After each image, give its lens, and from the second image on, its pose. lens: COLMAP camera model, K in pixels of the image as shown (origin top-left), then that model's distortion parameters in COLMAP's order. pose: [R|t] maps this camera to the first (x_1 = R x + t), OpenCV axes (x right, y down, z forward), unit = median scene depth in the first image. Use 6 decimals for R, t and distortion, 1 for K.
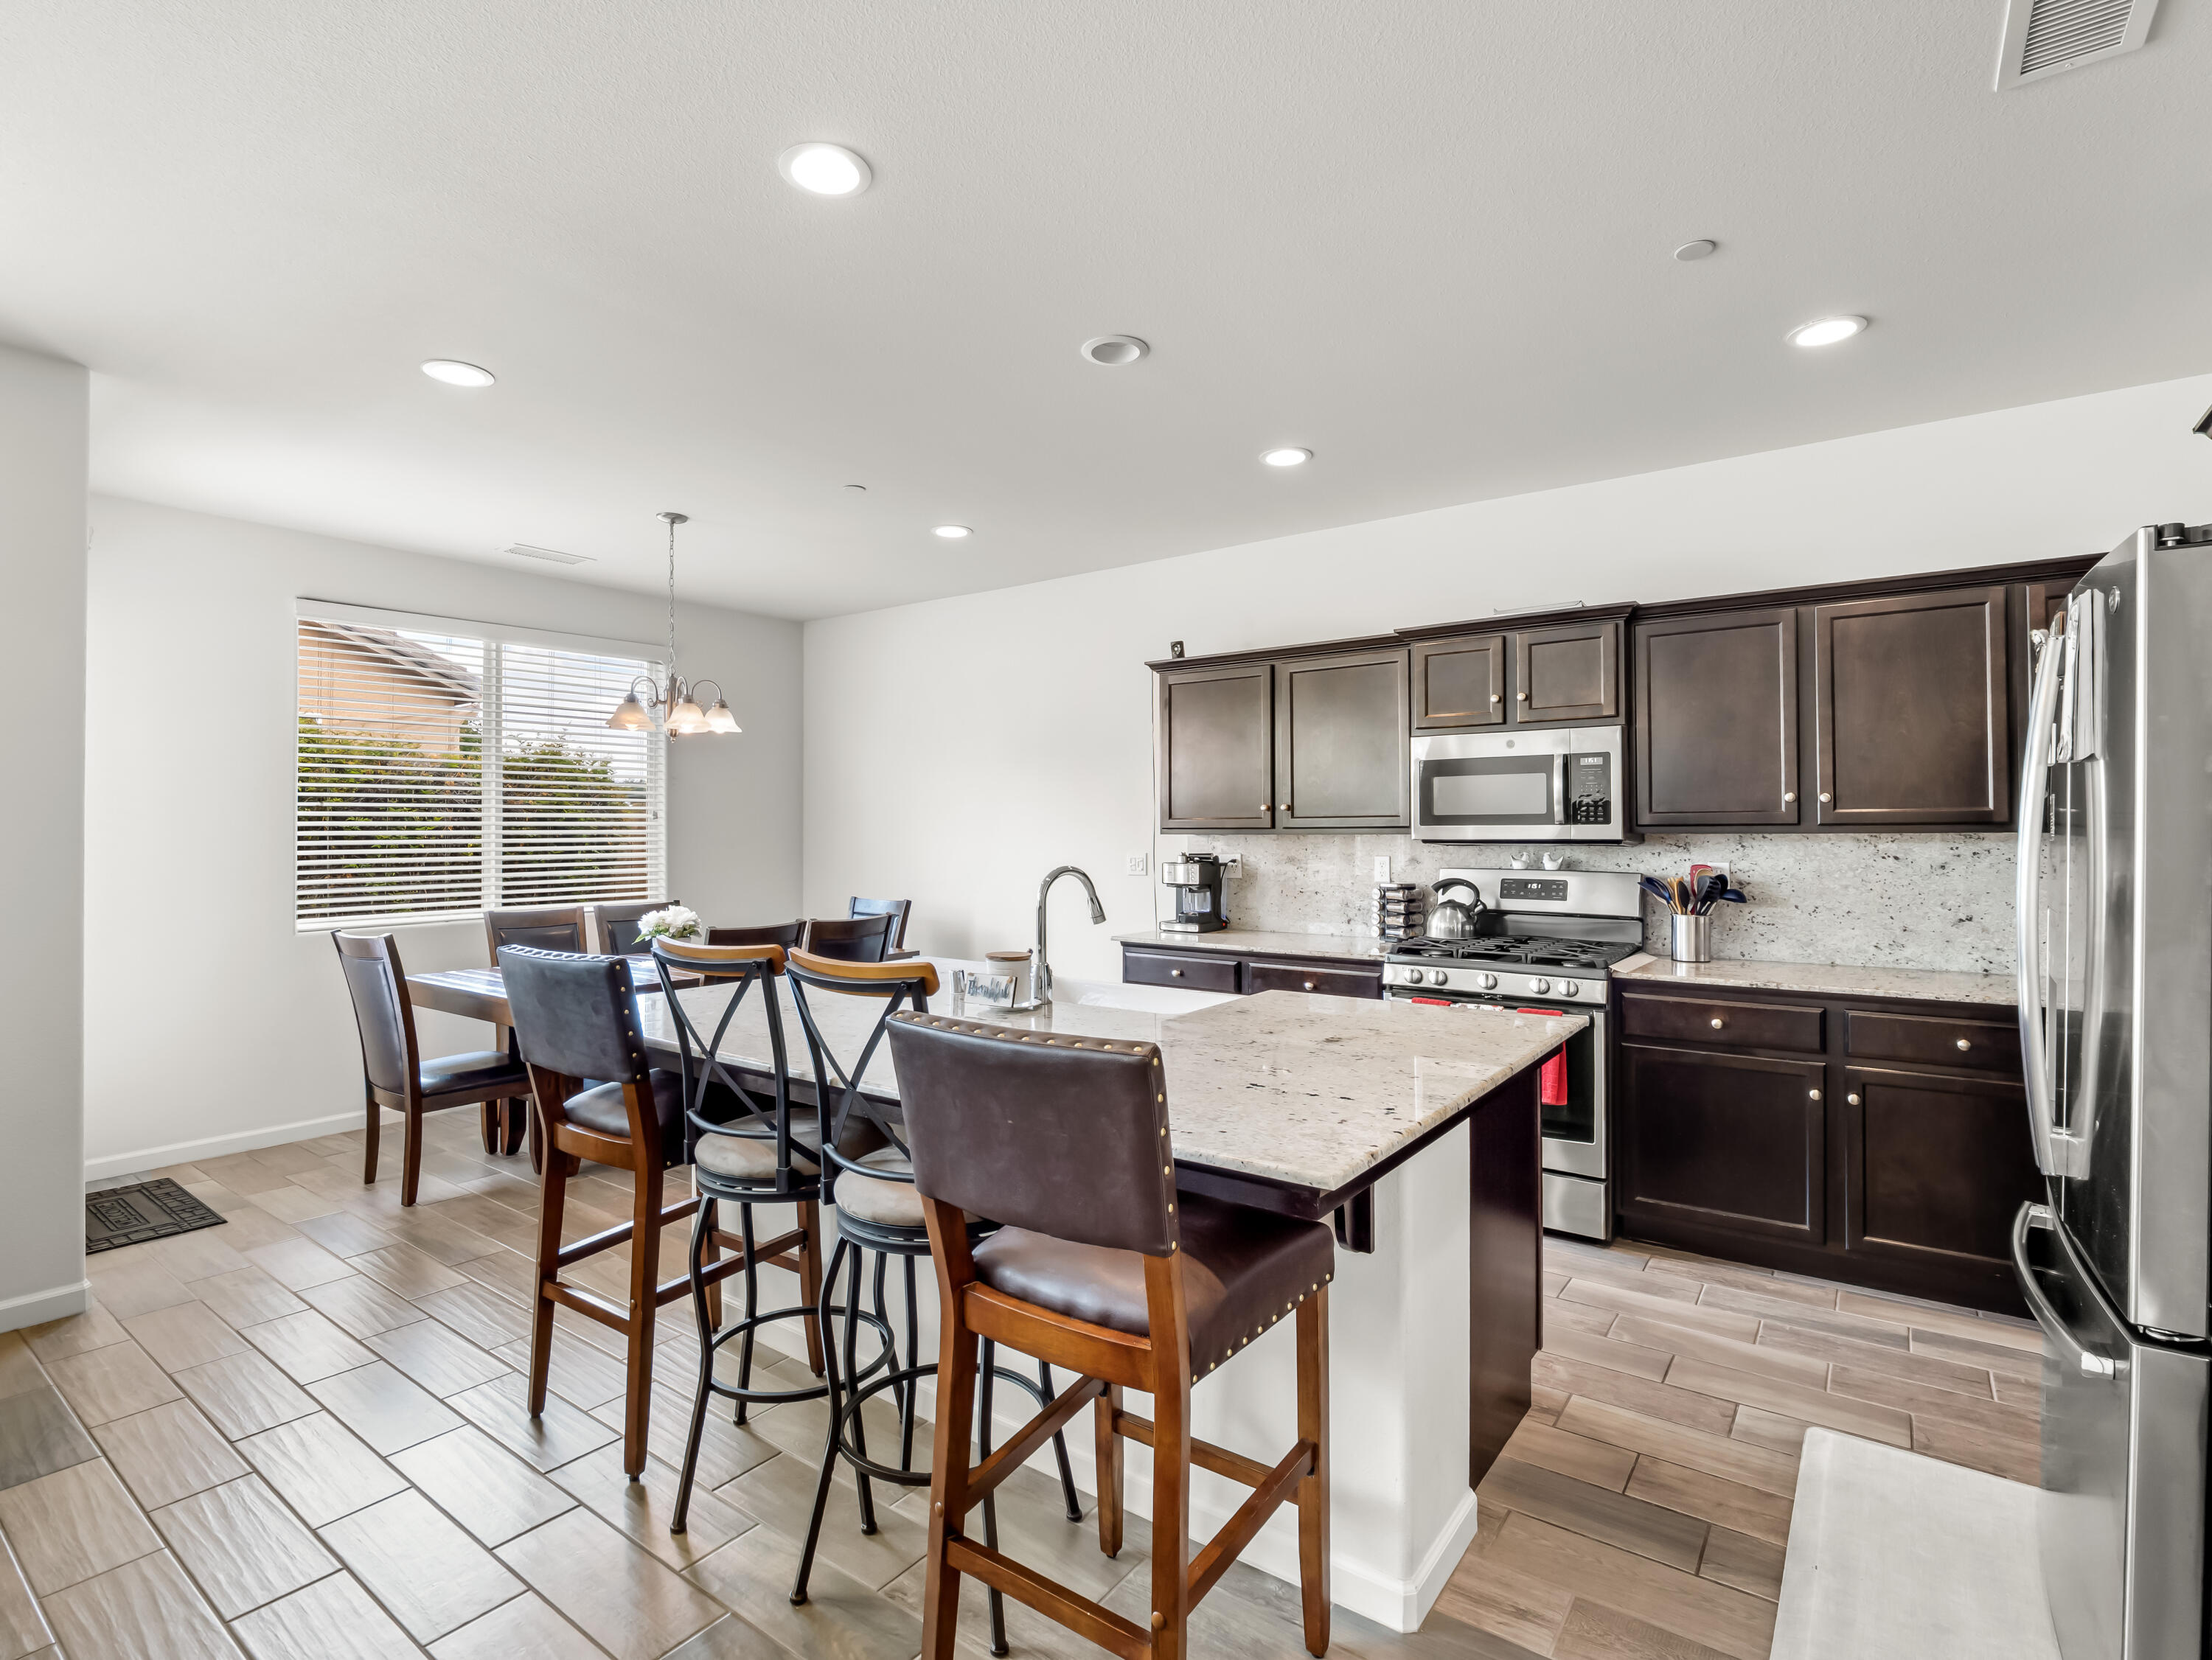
lens RADIAL K [[1067.6, 0, 1096.4], [0, 1067.6, 826.2], [0, 0, 1]] dist [0.001702, -0.018499]
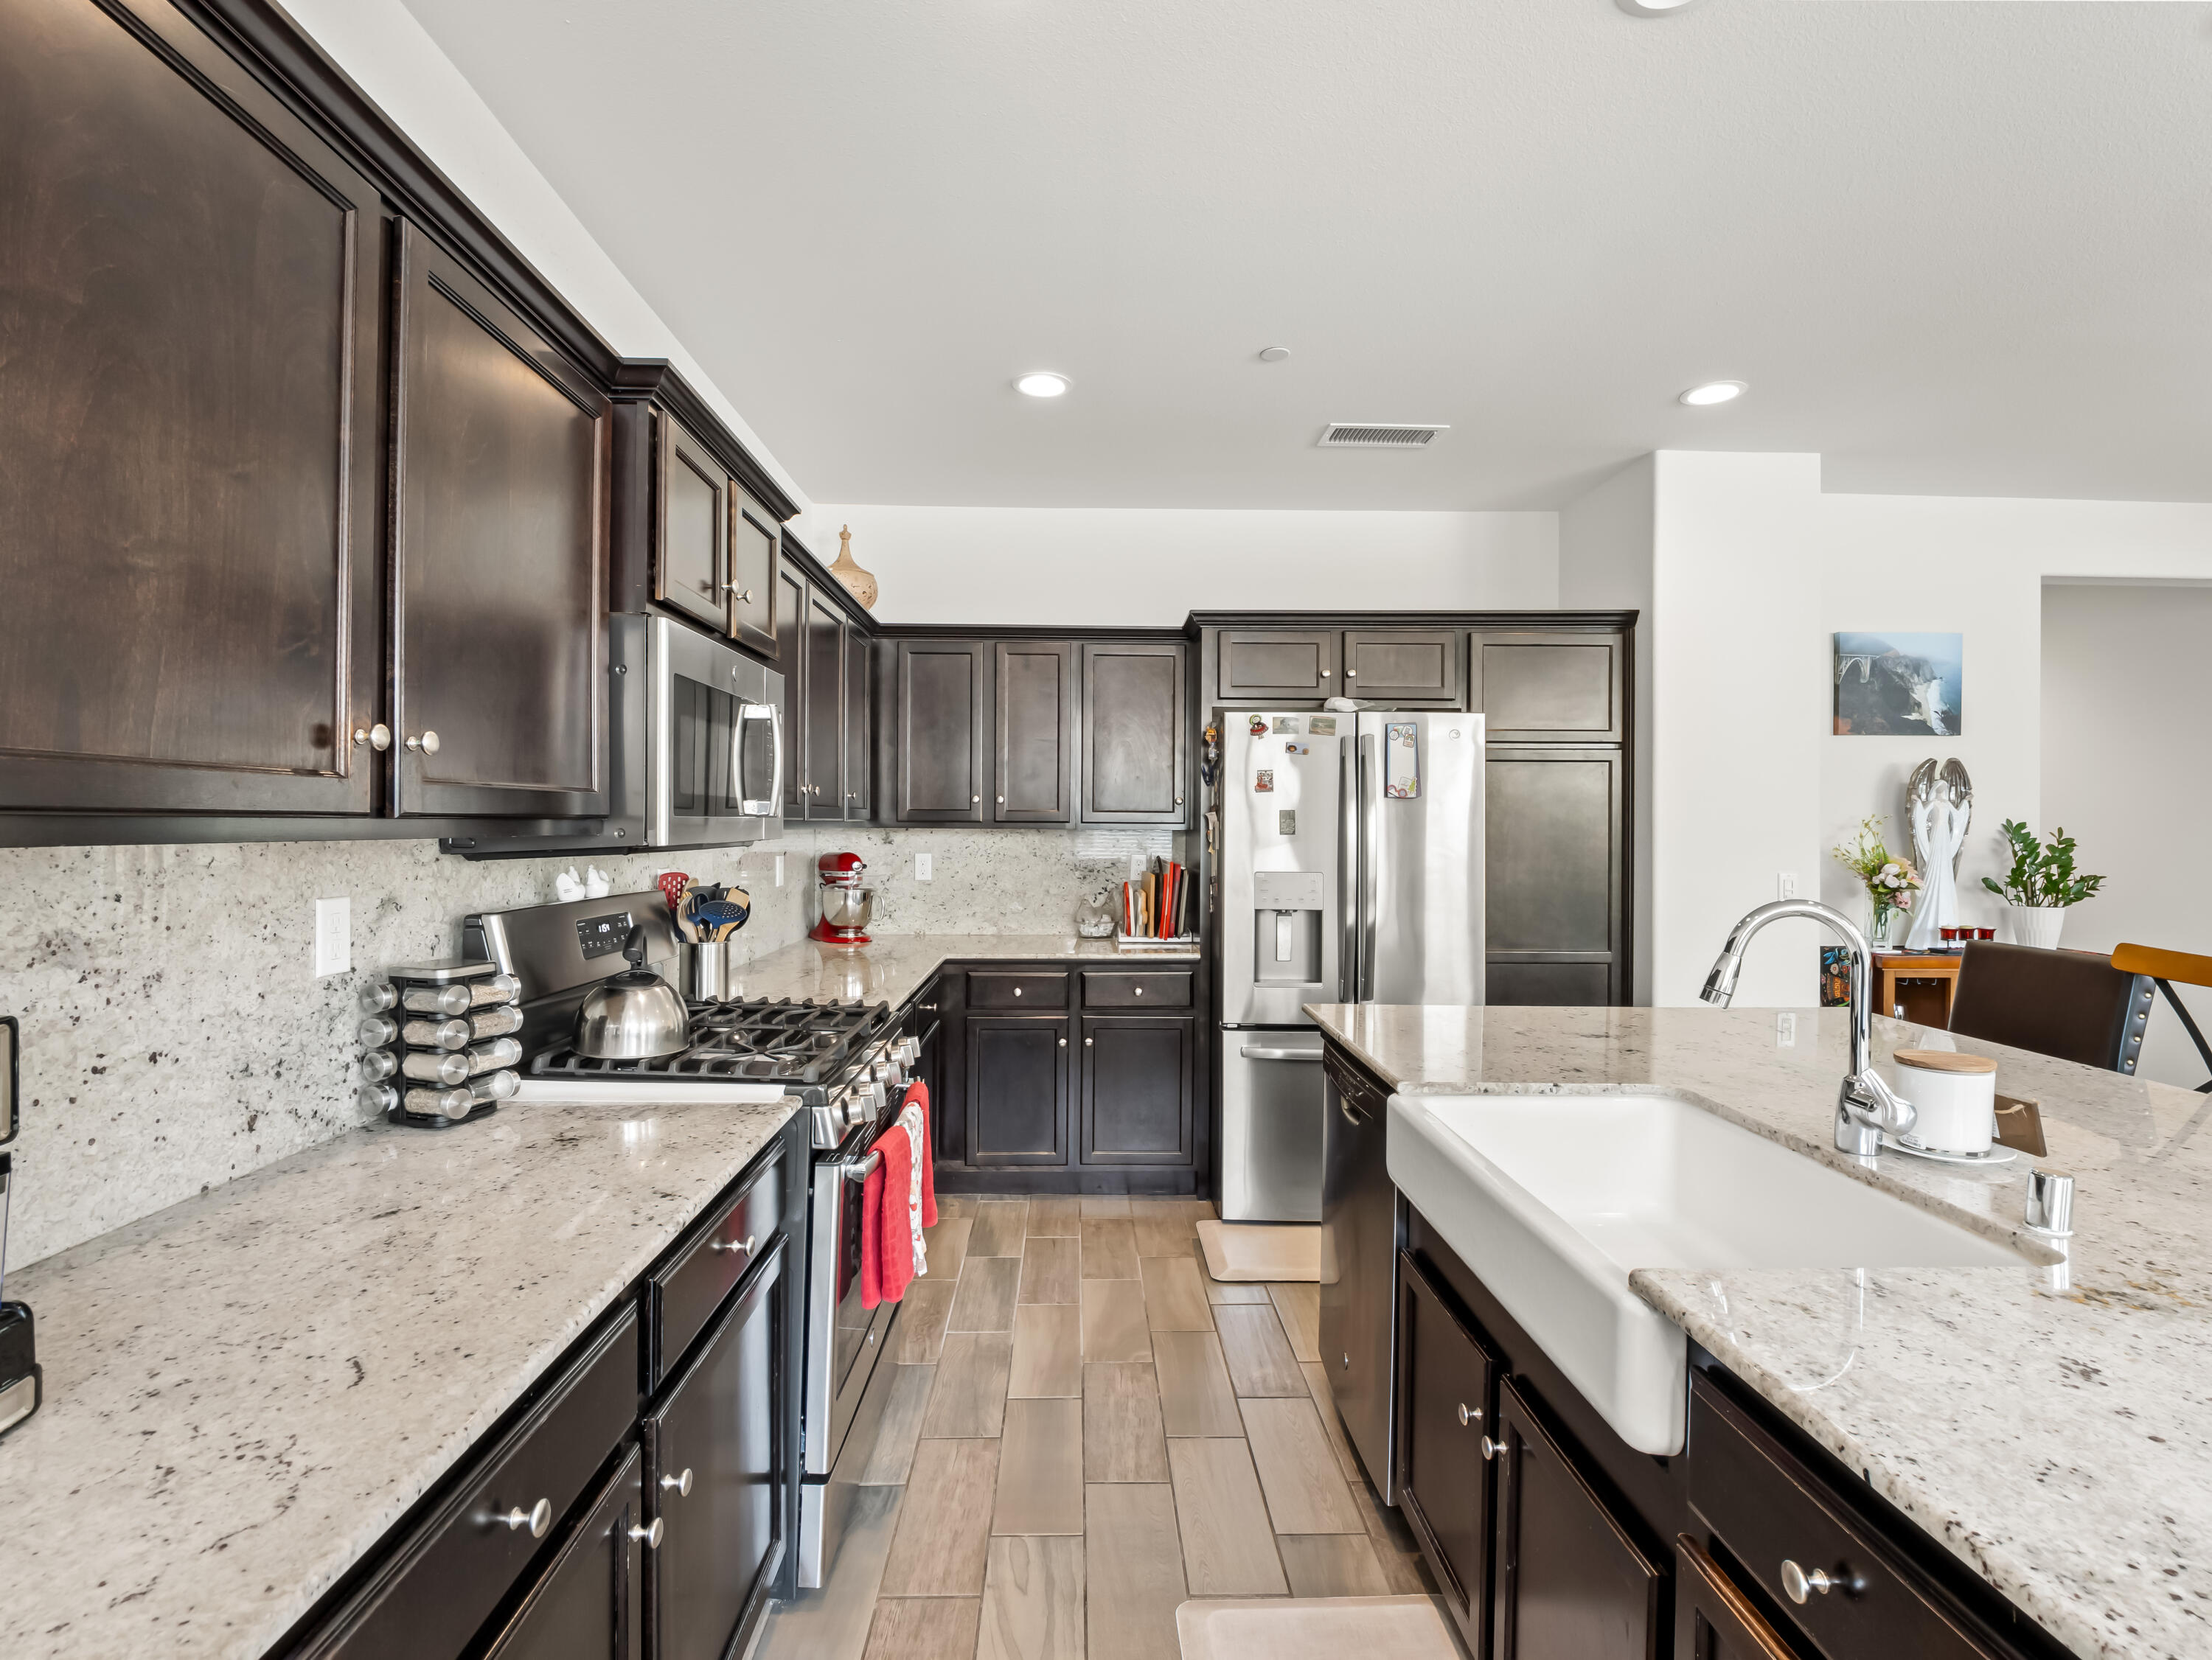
lens RADIAL K [[1067.6, 0, 1096.4], [0, 1067.6, 826.2], [0, 0, 1]] dist [0.001702, -0.018499]
pose [[-0.608042, -0.002618, 0.793901, -0.184491], [-0.006954, 0.999974, -0.002029, 0.004090], [-0.793874, -0.006755, -0.608044, 1.221317]]
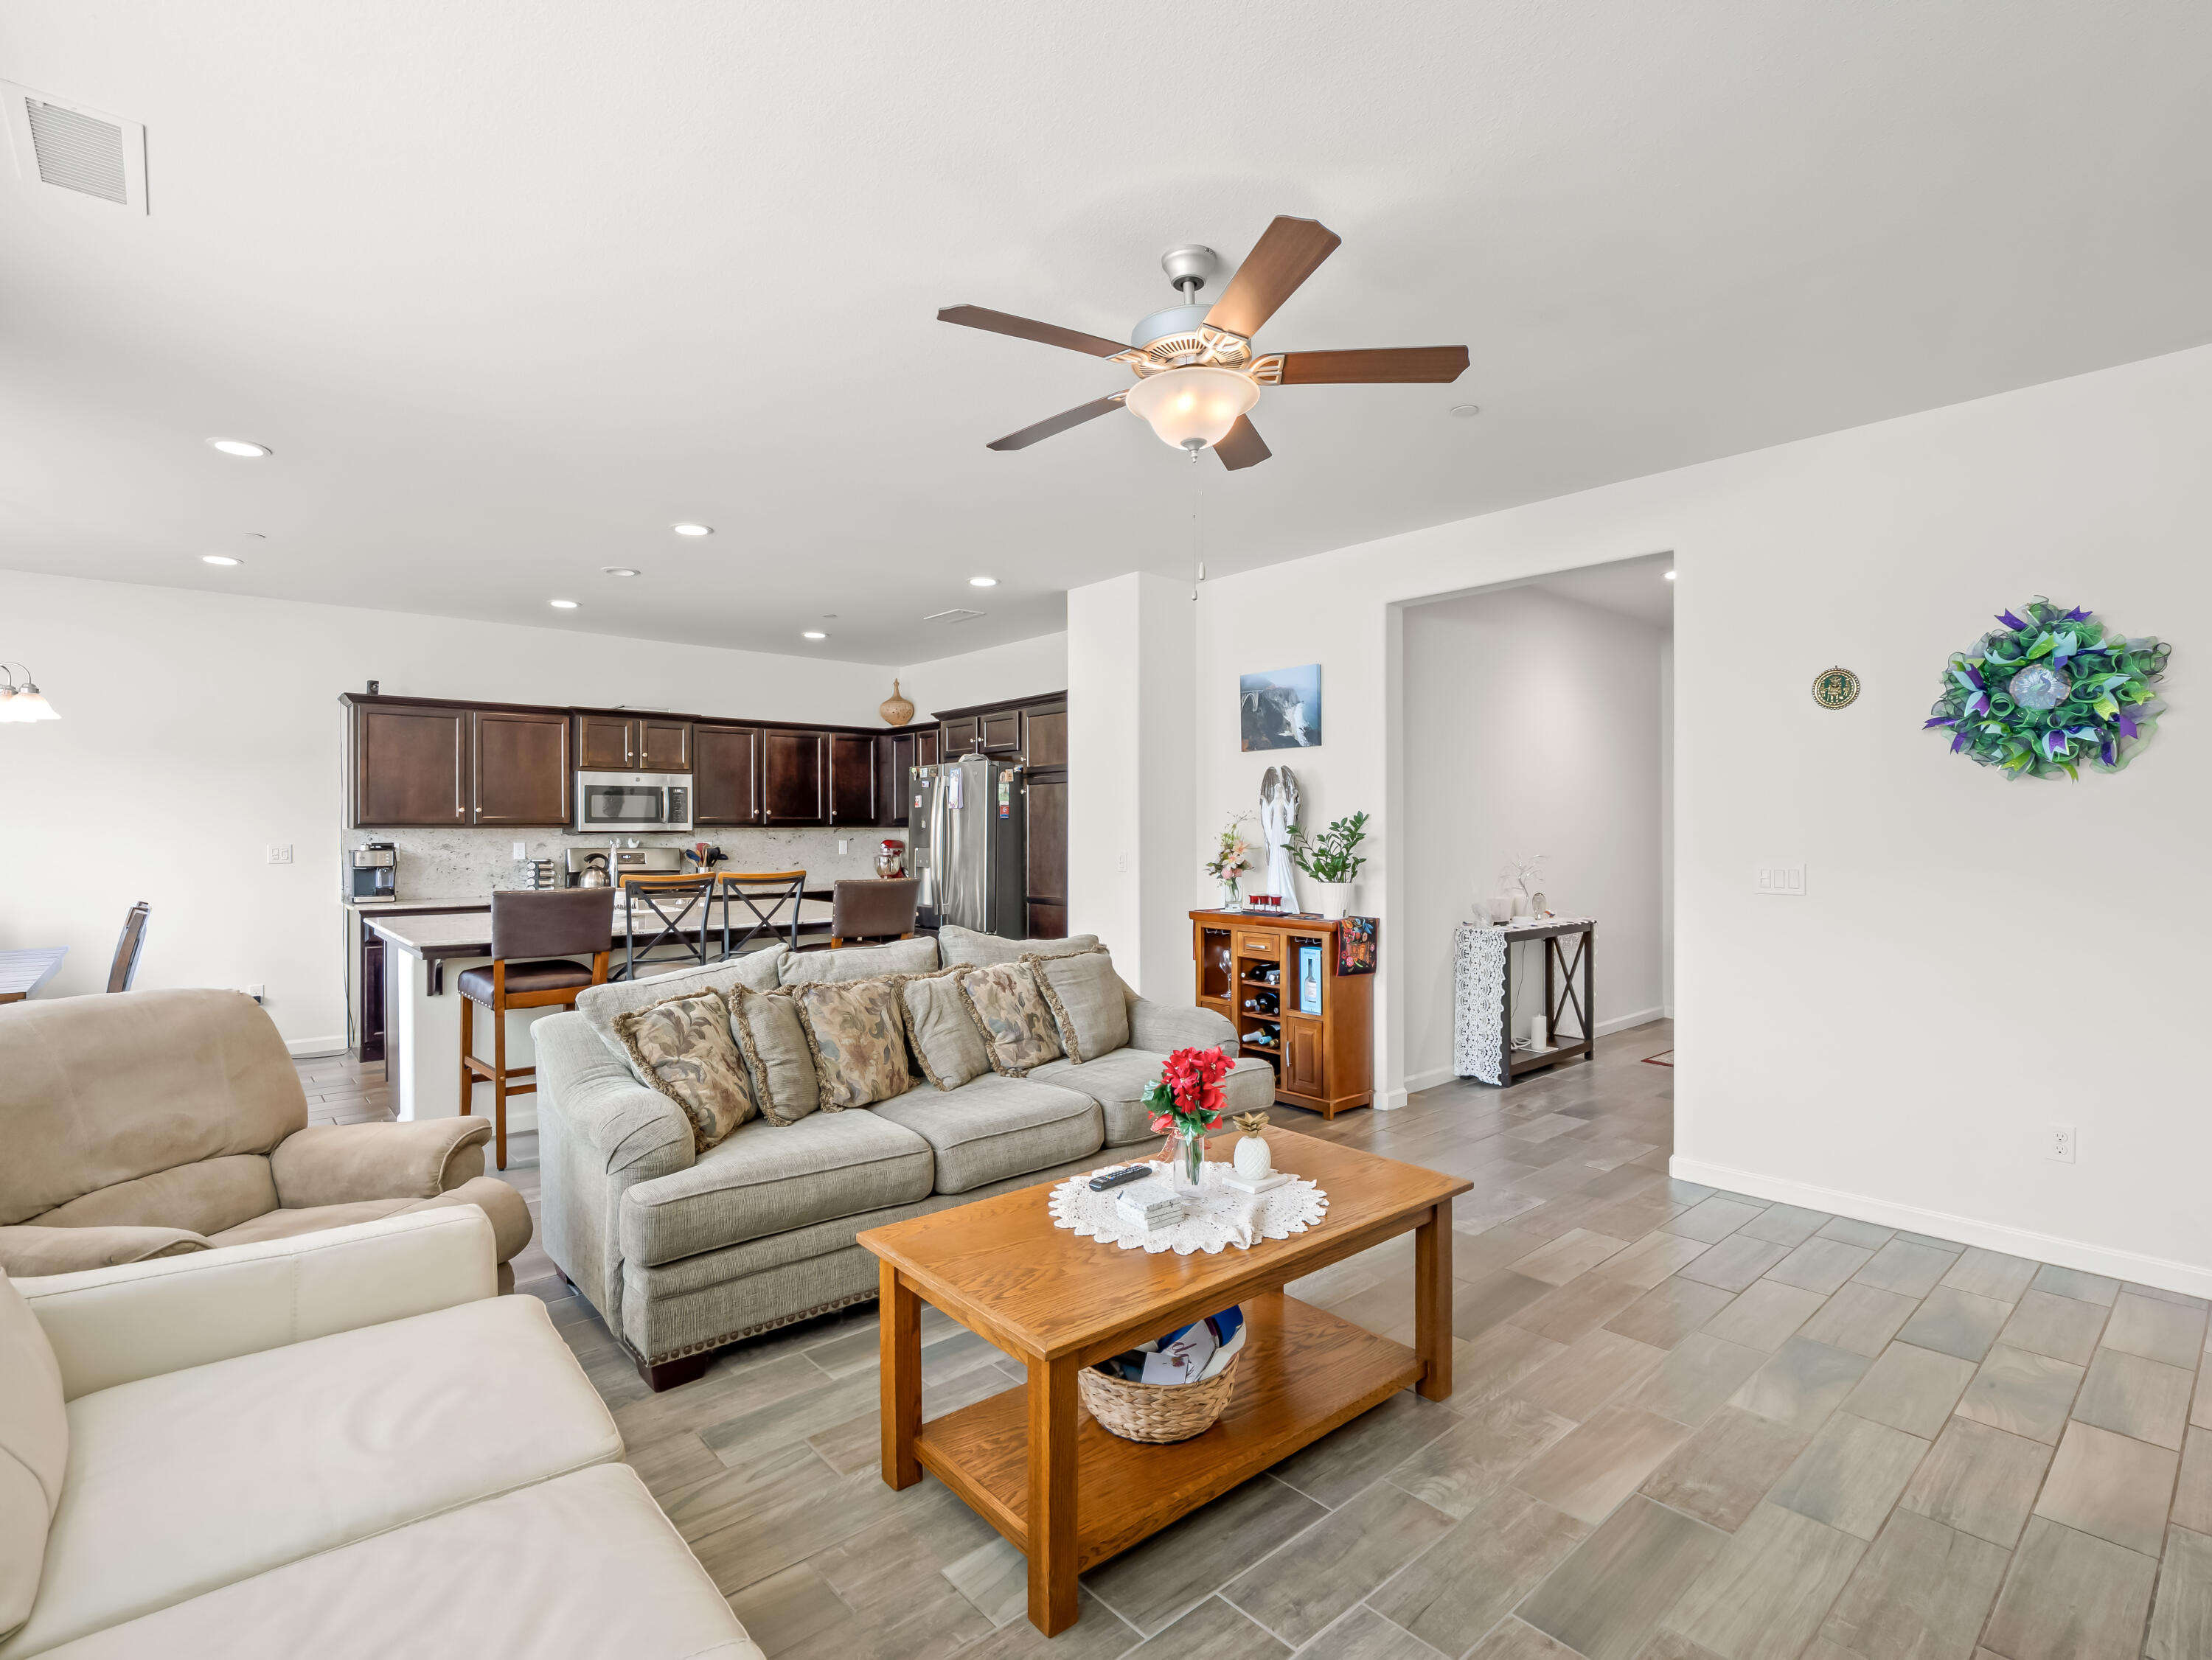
lens RADIAL K [[1067.6, 0, 1096.4], [0, 1067.6, 826.2], [0, 0, 1]] dist [0.001702, -0.018499]
pose [[0.222283, 0.006176, 0.974963, -1.278141], [-0.001027, 0.999981, -0.006101, 0.015065], [-0.974982, 0.000355, 0.222285, -0.195867]]
